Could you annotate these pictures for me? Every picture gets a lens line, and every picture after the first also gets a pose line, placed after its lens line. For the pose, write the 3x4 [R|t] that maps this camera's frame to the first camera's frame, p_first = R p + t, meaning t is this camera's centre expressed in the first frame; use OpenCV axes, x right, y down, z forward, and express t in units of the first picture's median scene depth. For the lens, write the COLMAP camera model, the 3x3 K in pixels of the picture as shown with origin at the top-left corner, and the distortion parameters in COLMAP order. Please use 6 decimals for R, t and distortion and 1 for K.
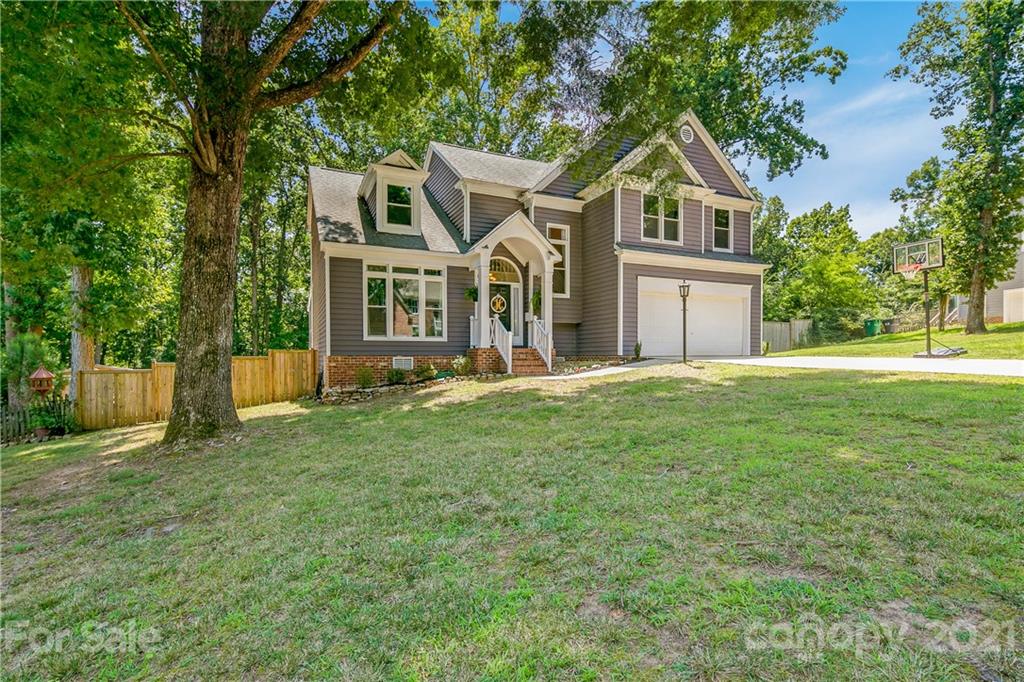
lens RADIAL K [[500.5, 0, 506.9], [0, 500.5, 358.7], [0, 0, 1]] dist [0.000435, -0.000017]
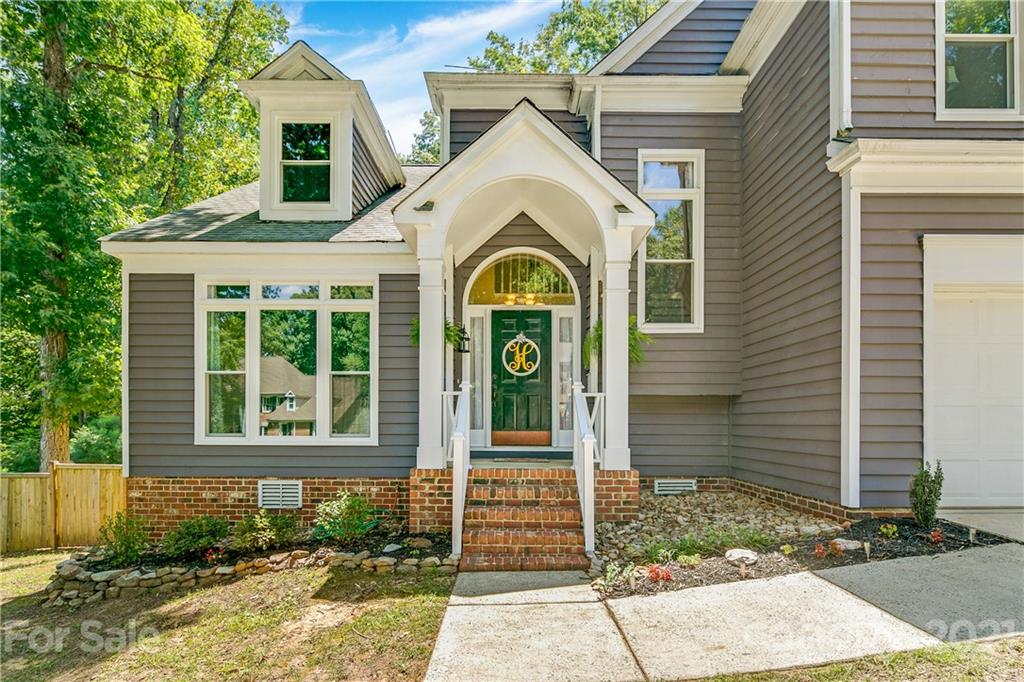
lens RADIAL K [[490.5, 0, 514.1], [0, 490.5, 412.6], [0, 0, 1]] dist [-0.001566, -0.000132]
pose [[0.907332, -0.000908, -0.420413, 0.165379], [-0.007548, 0.999801, -0.018449, -0.055164], [0.420346, 0.019913, 0.907145, 0.642716]]
